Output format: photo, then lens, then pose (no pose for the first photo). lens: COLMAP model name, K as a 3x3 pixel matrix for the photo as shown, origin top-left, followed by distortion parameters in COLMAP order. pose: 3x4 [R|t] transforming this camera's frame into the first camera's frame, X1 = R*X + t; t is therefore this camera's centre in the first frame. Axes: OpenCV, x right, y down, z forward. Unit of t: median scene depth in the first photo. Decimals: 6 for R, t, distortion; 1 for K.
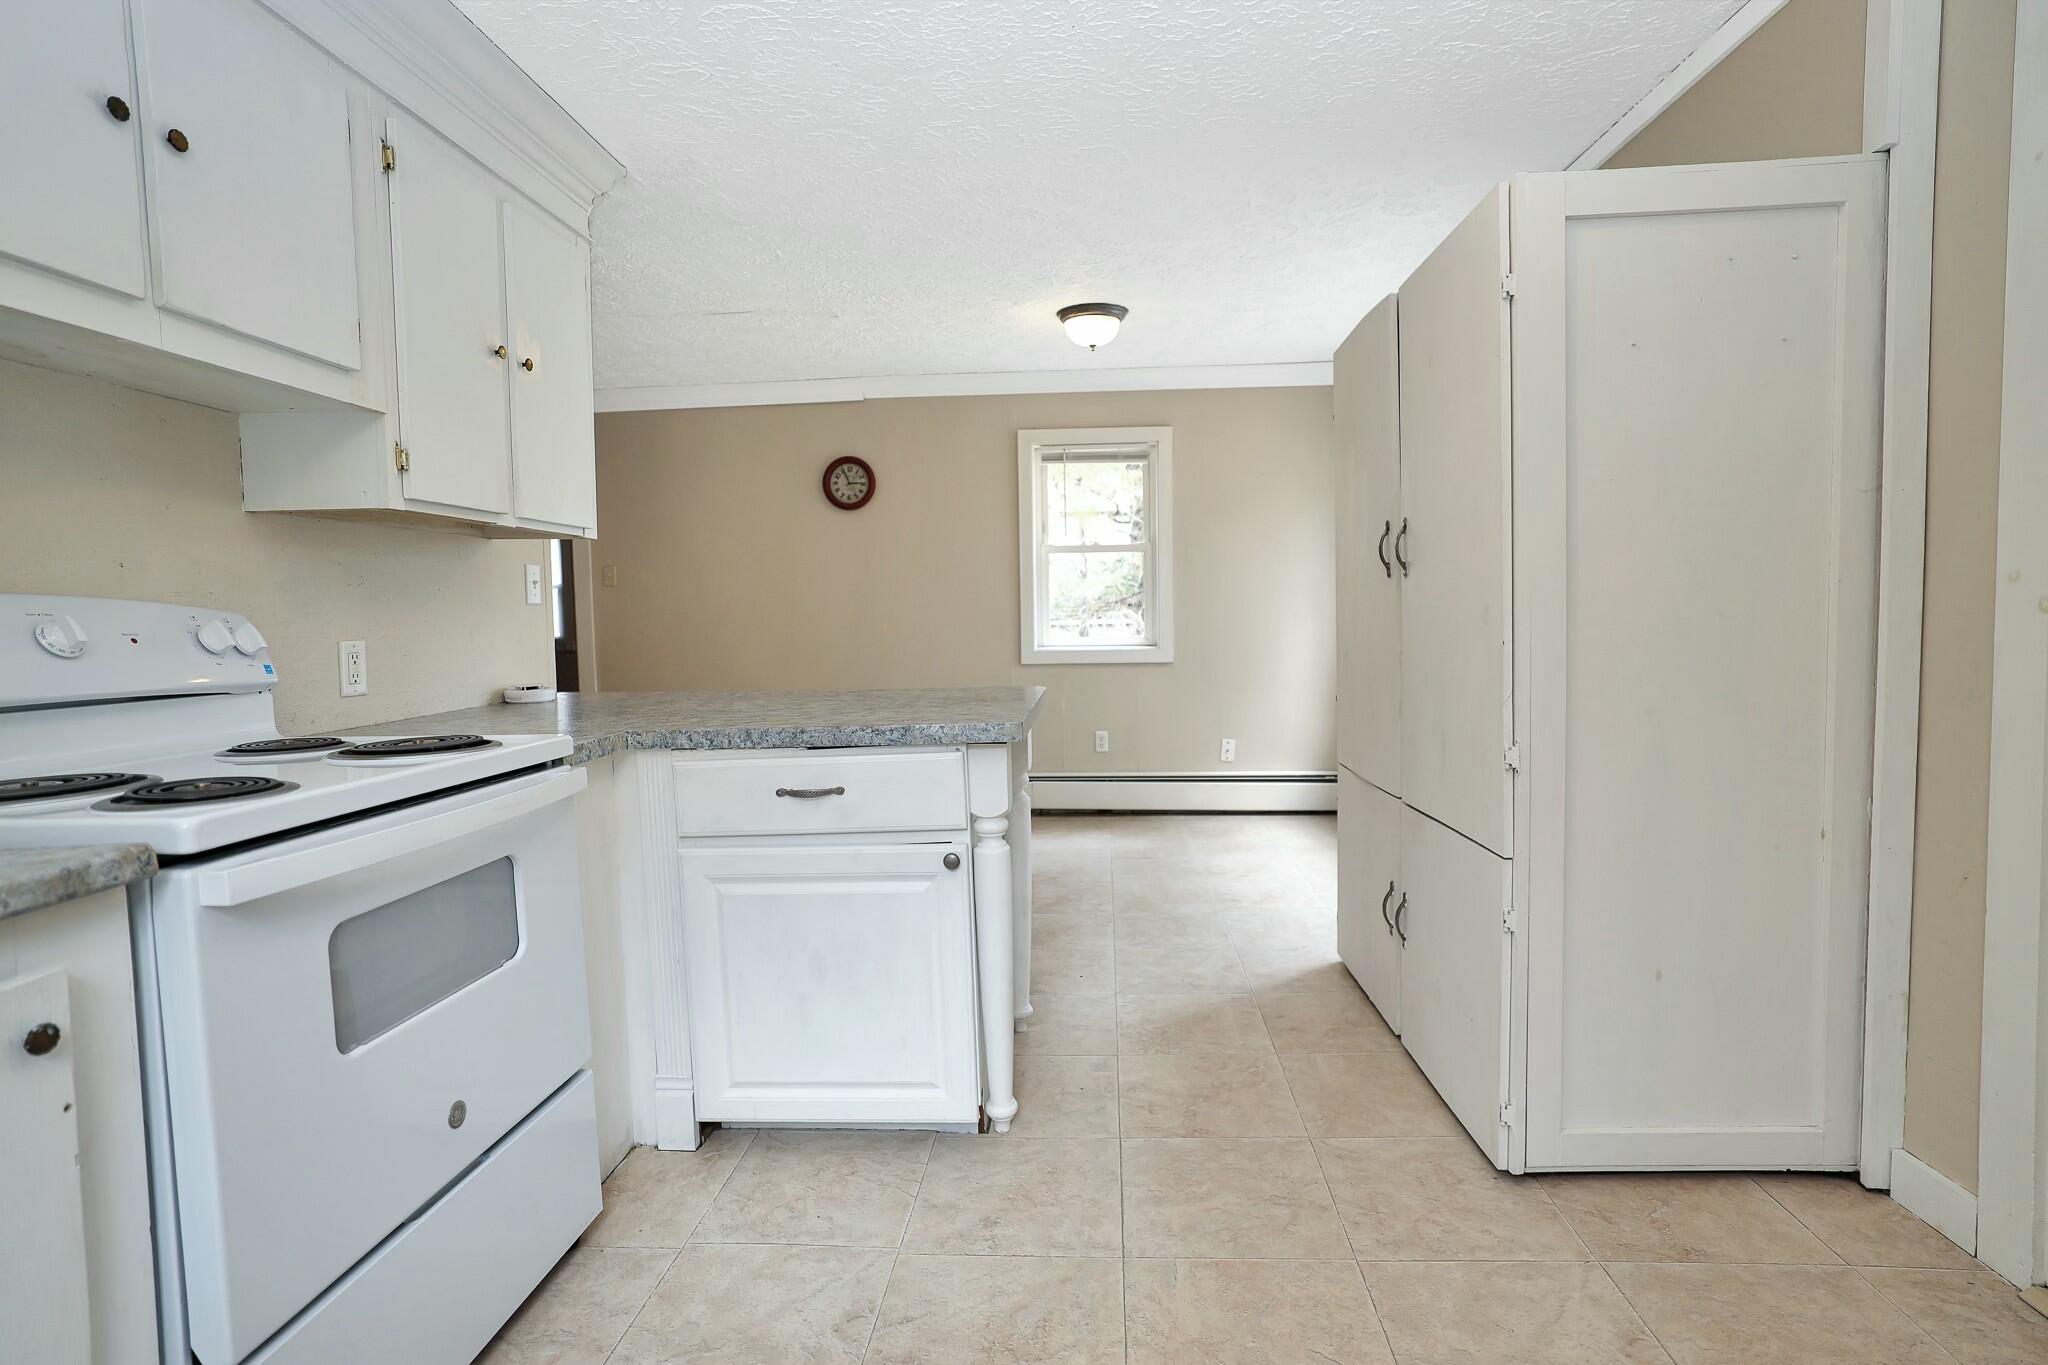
lens RADIAL K [[985.8, 0, 1032.0], [0, 985.8, 681.1], [0, 0, 1]] dist [-0.030608, 0.014547]
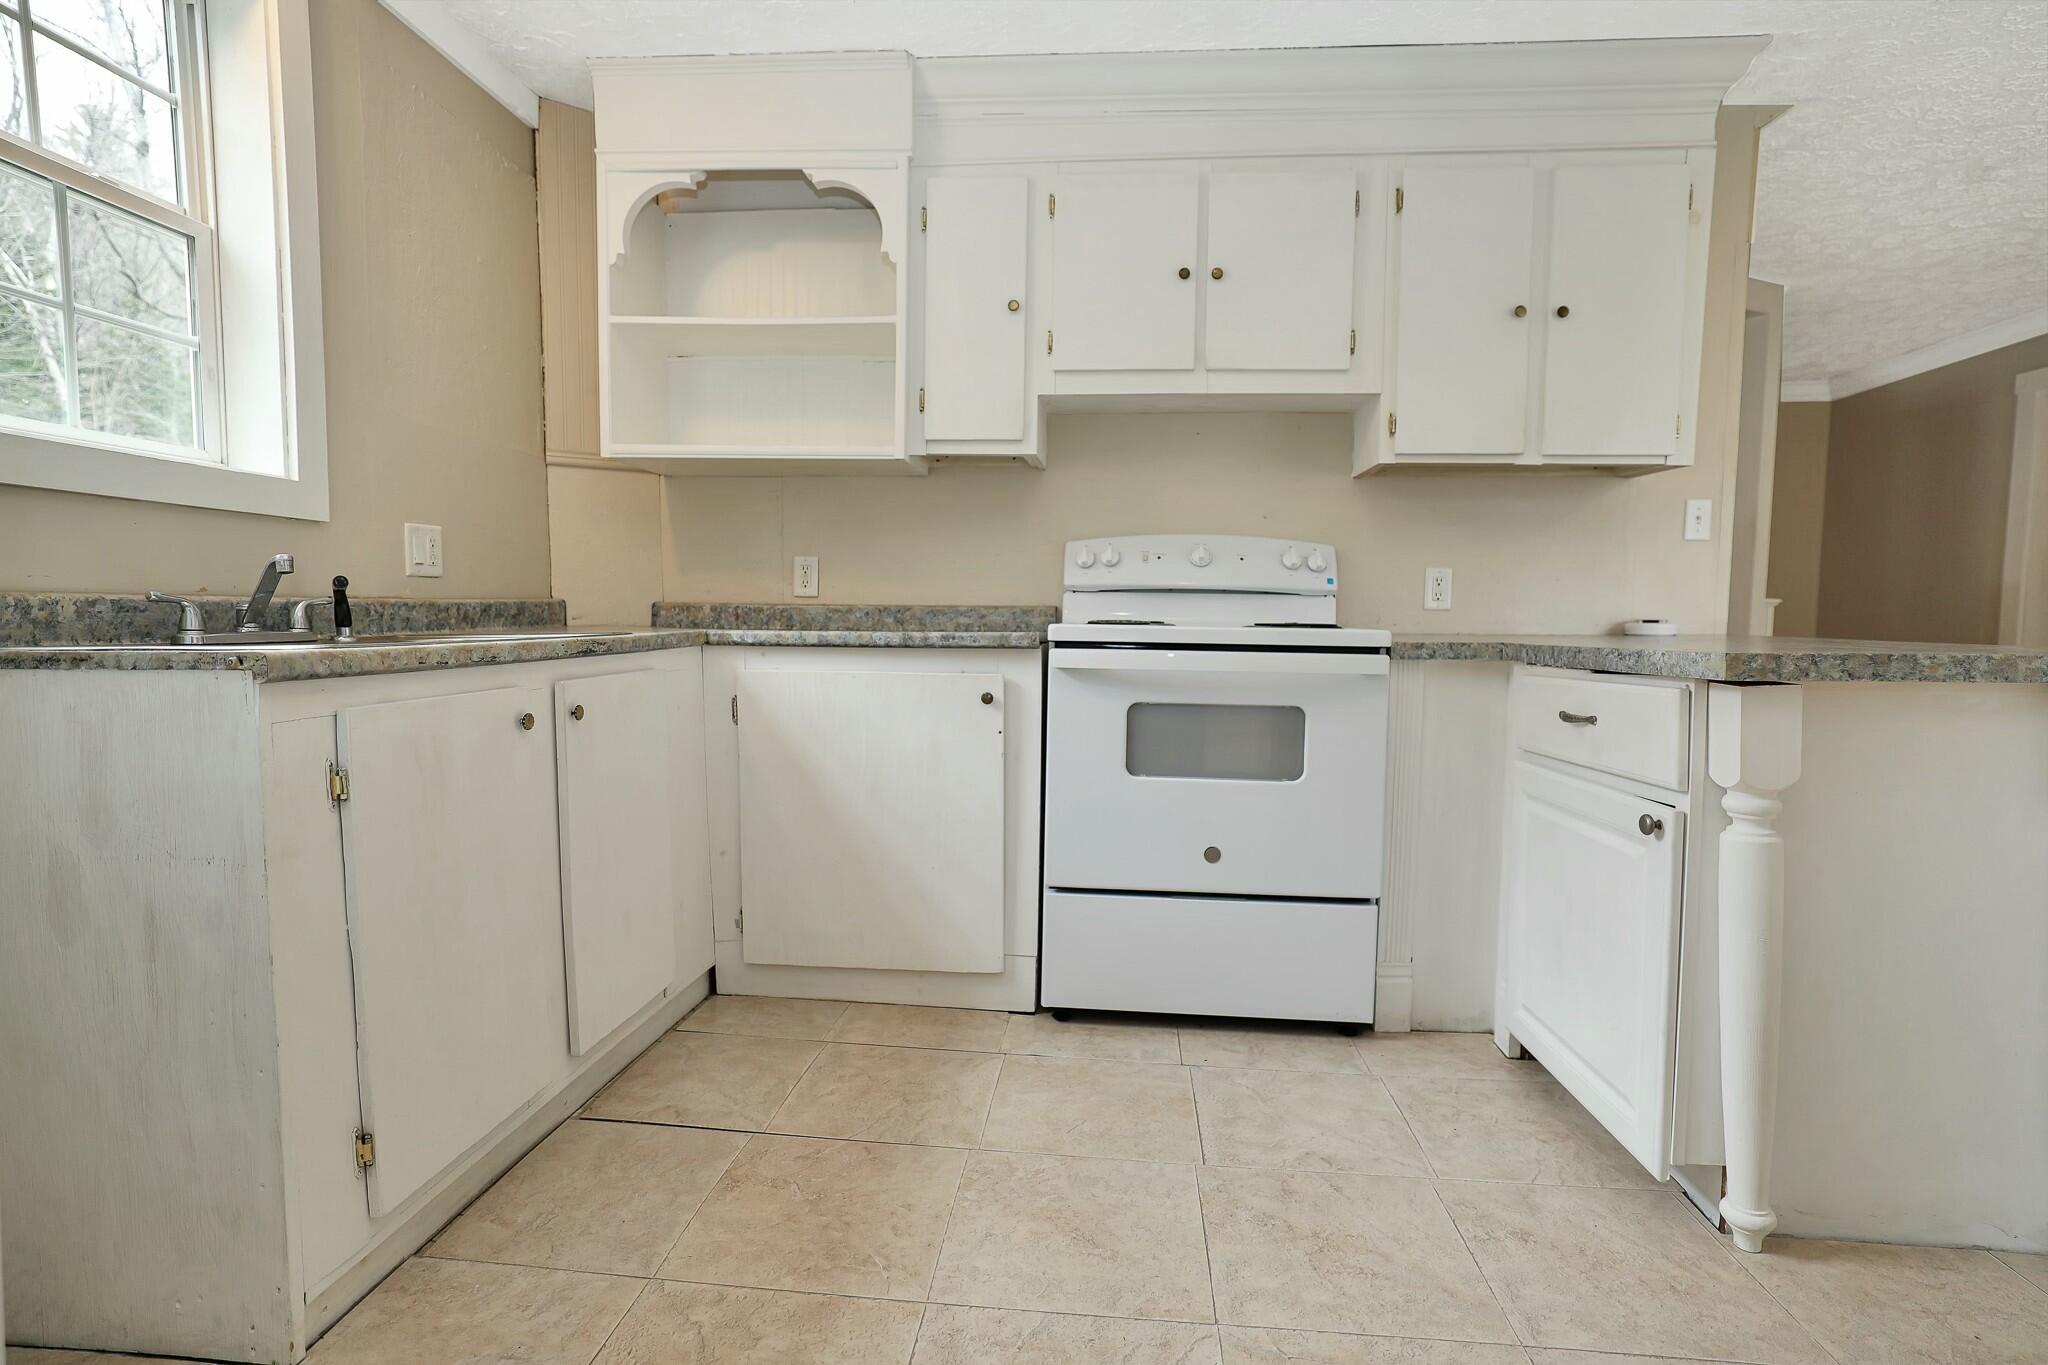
lens RADIAL K [[985.8, 0, 1026.2], [0, 985.8, 683.6], [0, 0, 1]] dist [-0.030608, 0.014547]
pose [[-0.019187, 0.089472, -0.995804, 0.761938], [-0.079005, 0.992738, 0.090719, 0.044343], [0.996690, 0.080414, -0.011979, 0.559136]]
